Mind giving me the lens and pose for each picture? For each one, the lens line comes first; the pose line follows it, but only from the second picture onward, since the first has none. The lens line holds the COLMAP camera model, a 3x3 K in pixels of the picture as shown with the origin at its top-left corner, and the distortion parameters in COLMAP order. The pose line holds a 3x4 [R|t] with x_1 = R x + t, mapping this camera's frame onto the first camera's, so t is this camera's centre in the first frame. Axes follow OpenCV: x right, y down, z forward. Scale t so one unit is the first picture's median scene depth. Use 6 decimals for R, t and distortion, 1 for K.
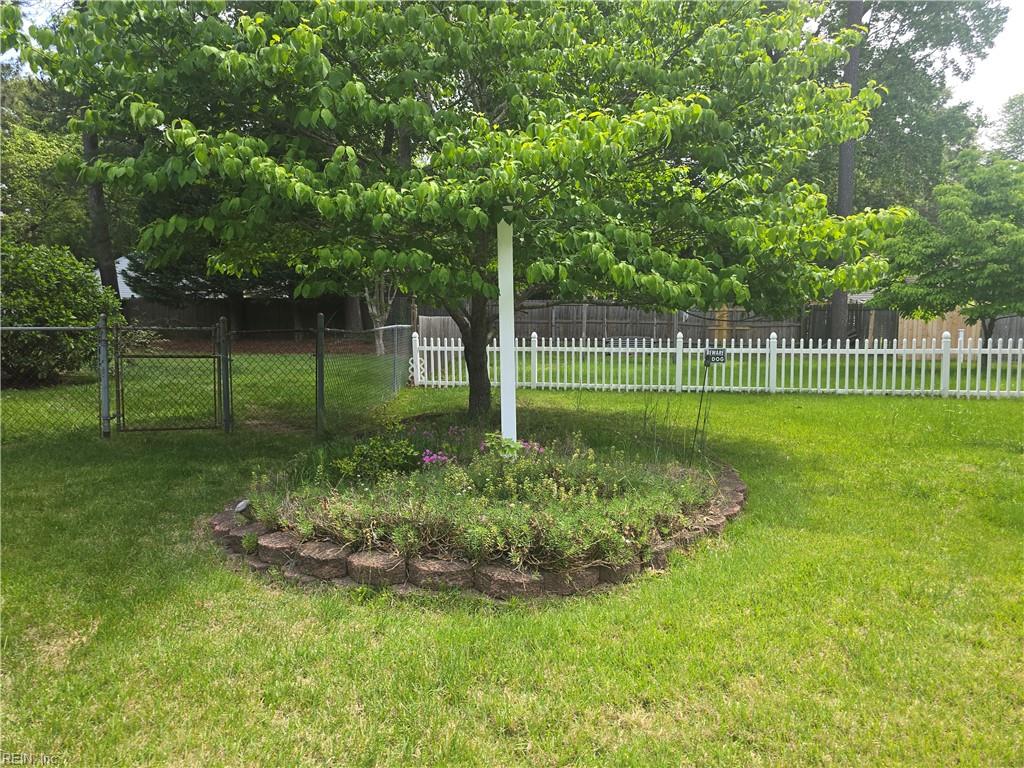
lens RADIAL K [[661.7, 0, 509.5], [0, 661.7, 369.2], [0, 0, 1]] dist [0.007744, -0.002806]
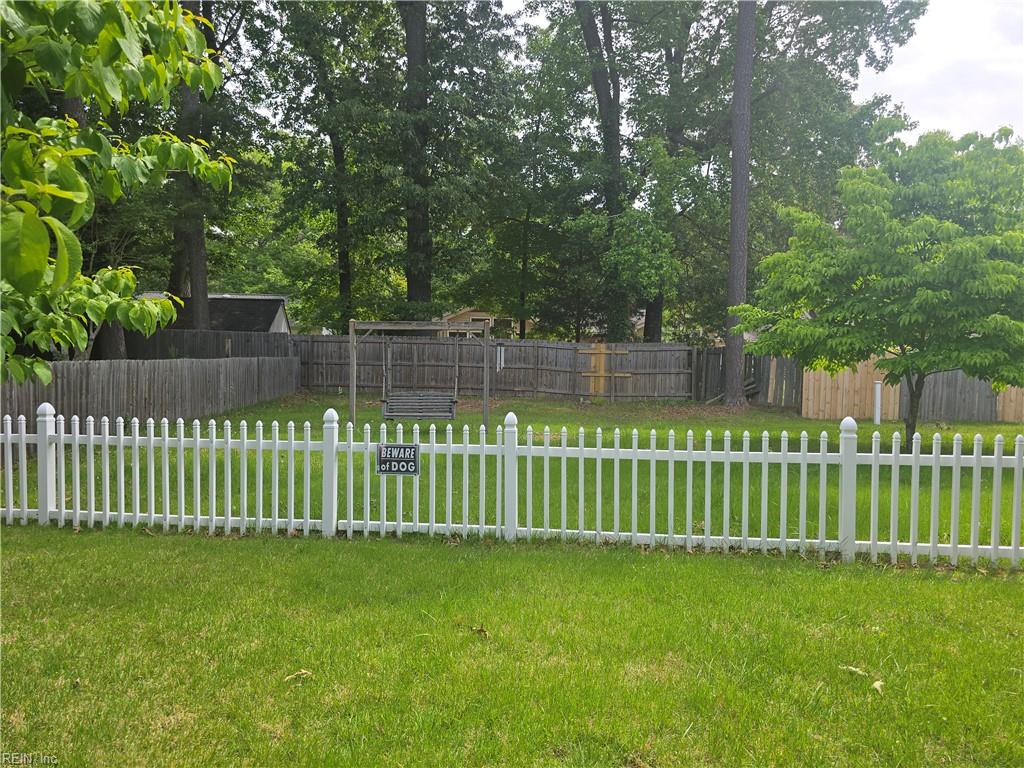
lens RADIAL K [[693.4, 0, 512.0], [0, 693.4, 397.0], [0, 0, 1]] dist [0.039365, -0.030272]
pose [[0.993265, 0.004335, 0.115783, 0.256776], [-0.002331, 0.999845, -0.017434, -0.043337], [-0.115841, 0.017047, 0.993122, 0.378376]]
